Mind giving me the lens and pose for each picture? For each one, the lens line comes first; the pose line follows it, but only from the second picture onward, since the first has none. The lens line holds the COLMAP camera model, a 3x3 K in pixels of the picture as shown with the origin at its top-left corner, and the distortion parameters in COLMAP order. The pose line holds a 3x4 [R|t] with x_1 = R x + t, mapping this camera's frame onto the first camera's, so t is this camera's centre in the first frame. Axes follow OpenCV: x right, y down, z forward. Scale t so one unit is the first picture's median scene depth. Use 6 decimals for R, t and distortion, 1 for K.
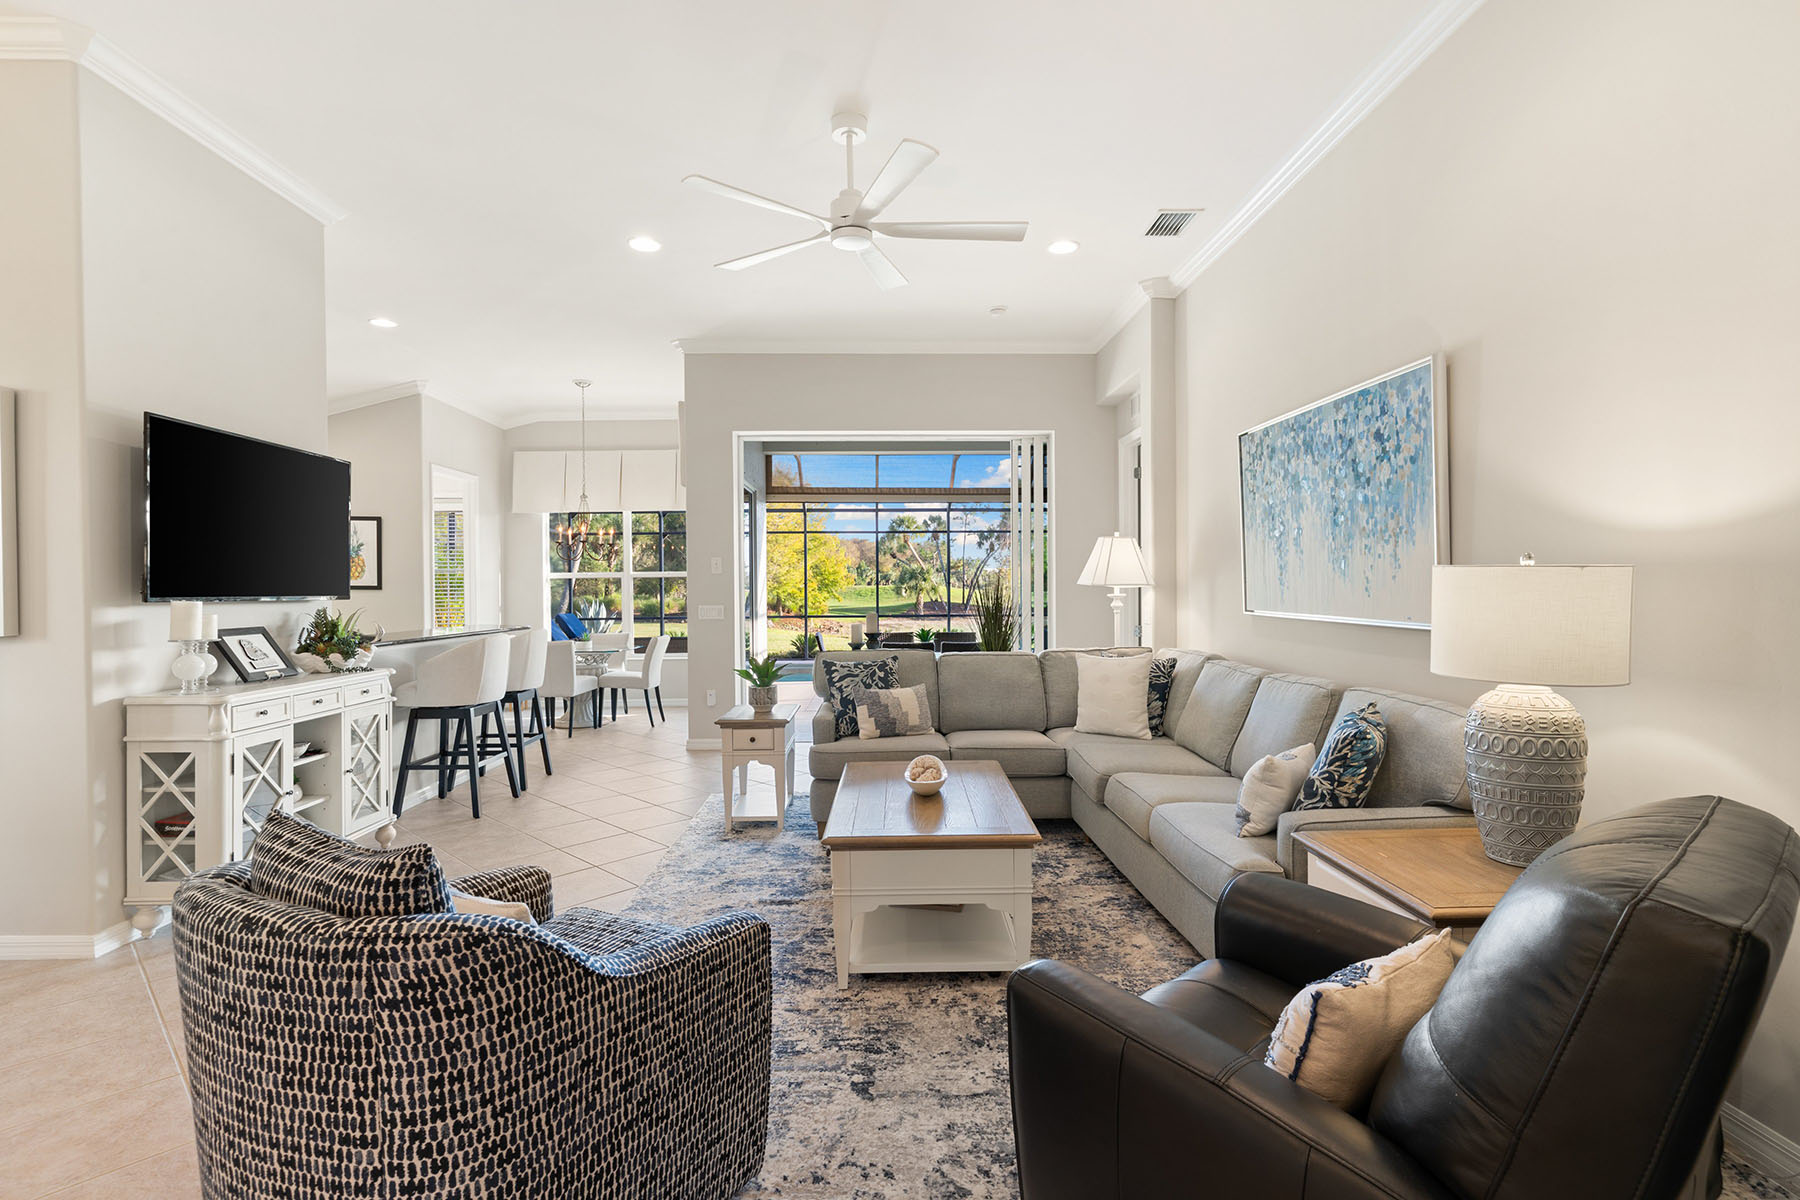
lens RADIAL K [[858.1, 0, 892.6], [0, 858.1, 603.2], [0, 0, 1]] dist [0.007494, -0.002408]
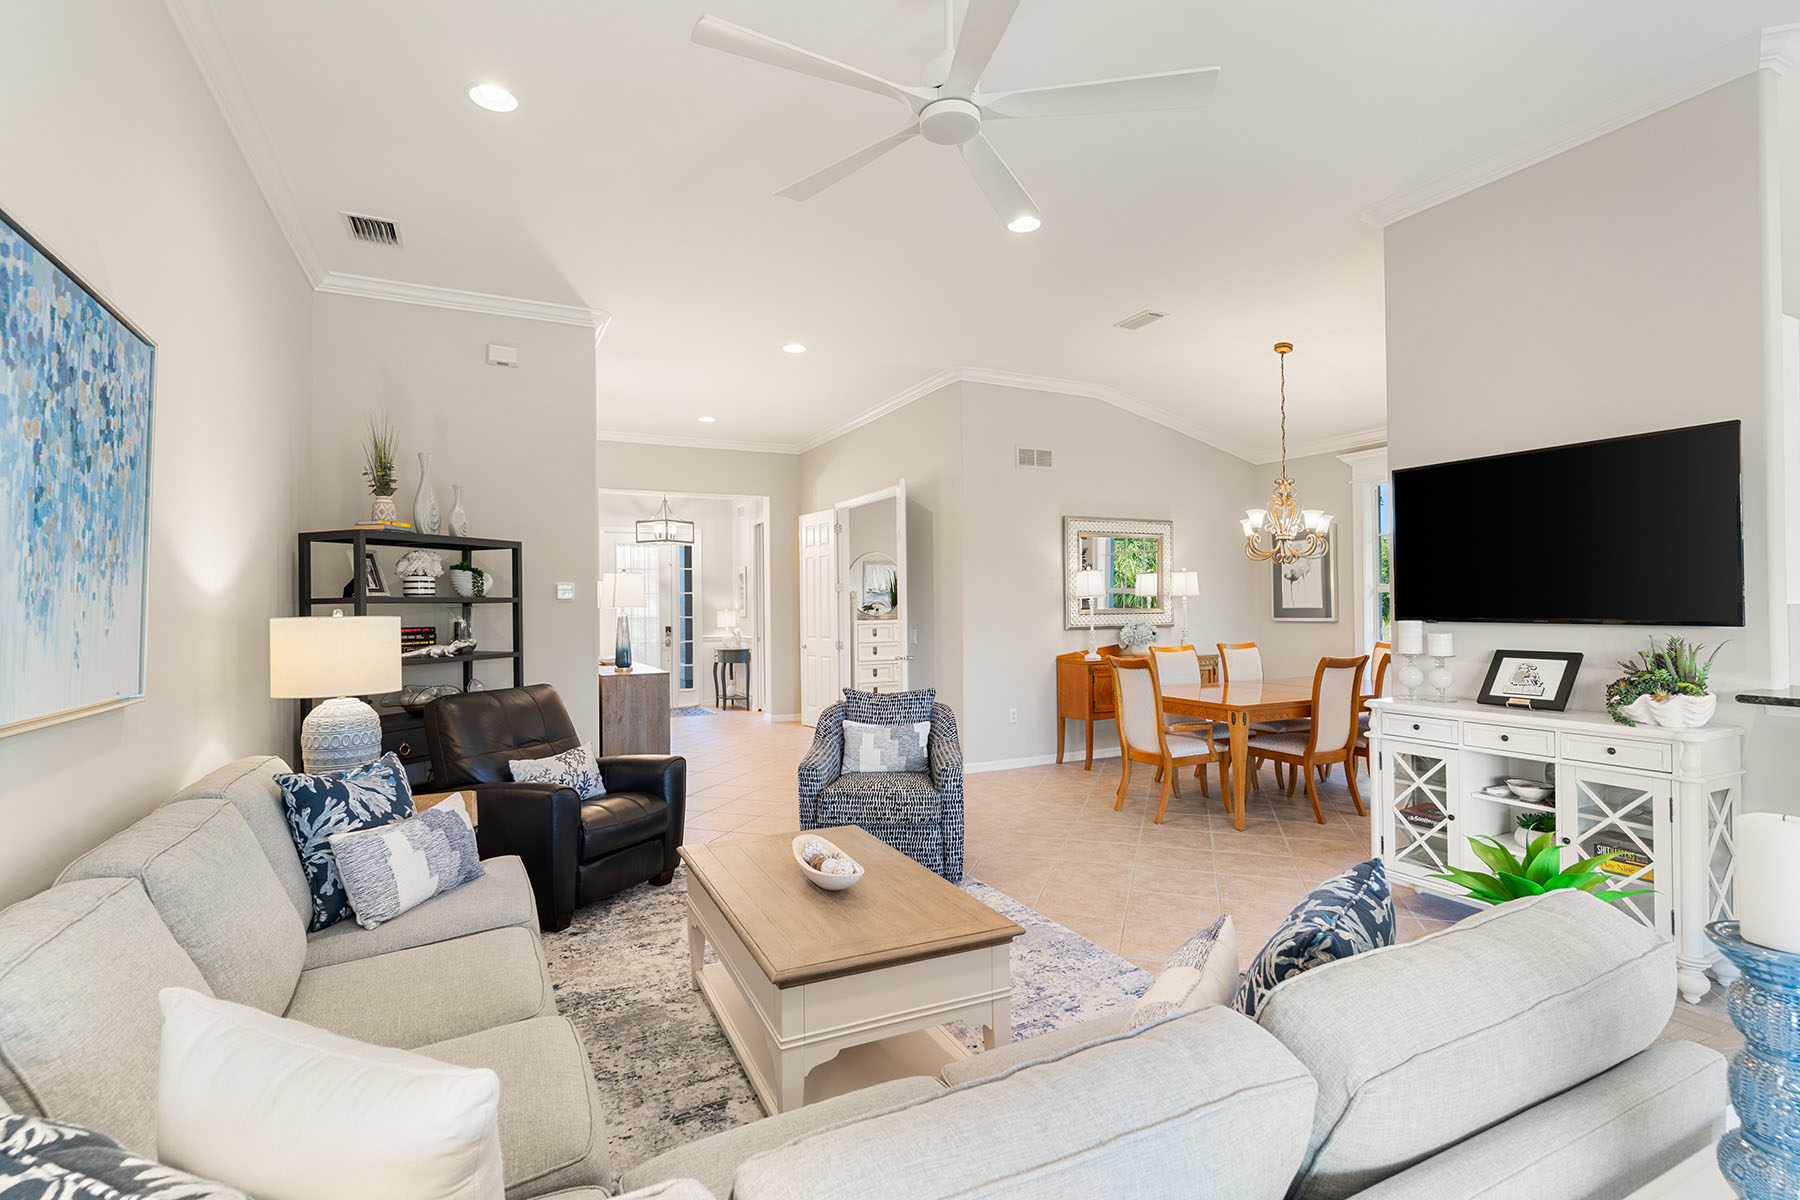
lens RADIAL K [[858.1, 0, 909.8], [0, 858.1, 597.9], [0, 0, 1]] dist [0.007494, -0.002408]
pose [[-0.899802, 0.014417, -0.436060, 0.310744], [0.010631, 0.999882, 0.011122, -0.052906], [0.436168, 0.005372, -0.899849, 1.731992]]
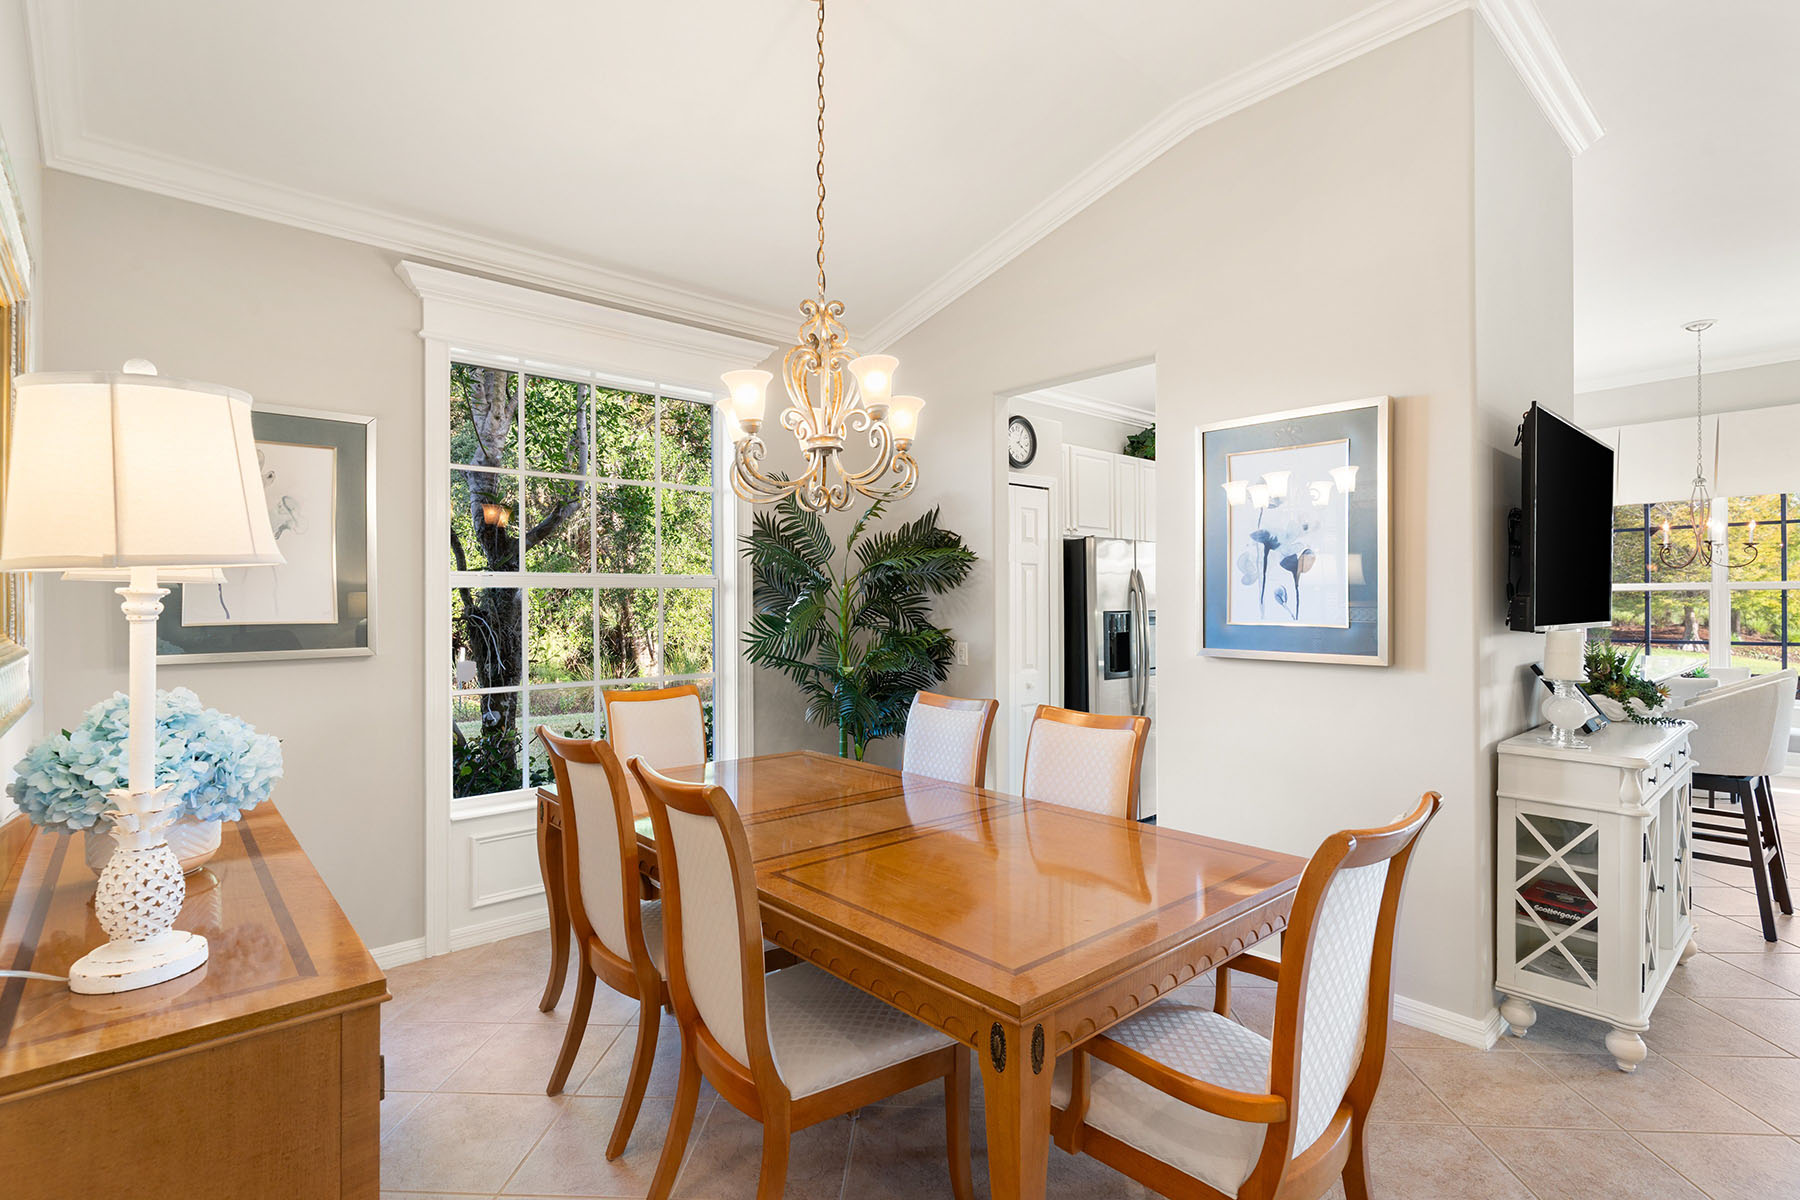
lens RADIAL K [[858.1, 0, 904.0], [0, 858.1, 588.5], [0, 0, 1]] dist [0.007494, -0.002408]
pose [[0.650119, -0.006834, -0.759802, -0.593346], [-0.014991, 0.999650, -0.021818, -0.016032], [0.759684, 0.025574, 0.649789, -0.002489]]
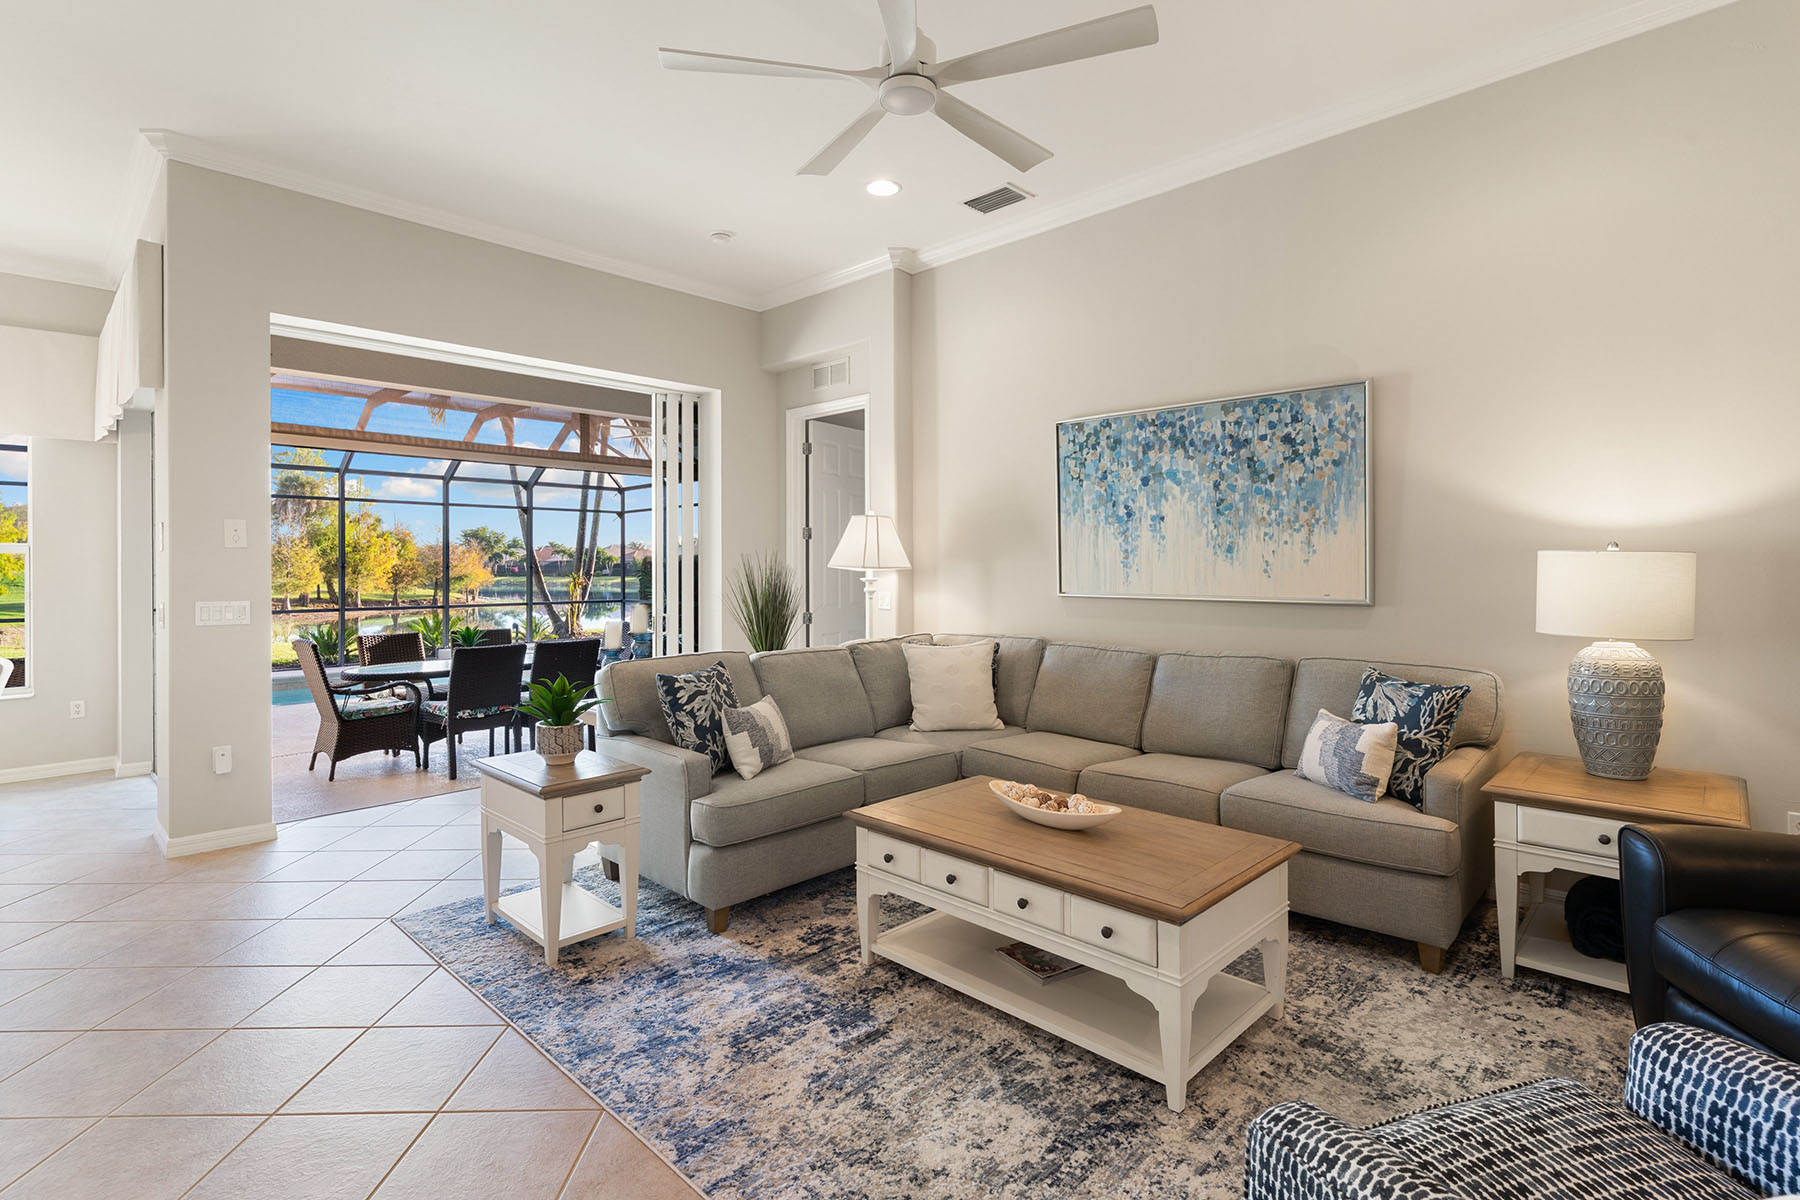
lens RADIAL K [[858.1, 0, 904.0], [0, 858.1, 583.0], [0, 0, 1]] dist [0.007494, -0.002408]
pose [[0.707907, -0.010261, 0.706231, -0.610416], [0.014615, 0.999893, -0.000121, -0.007038], [-0.706154, 0.010407, 0.707982, 0.525201]]
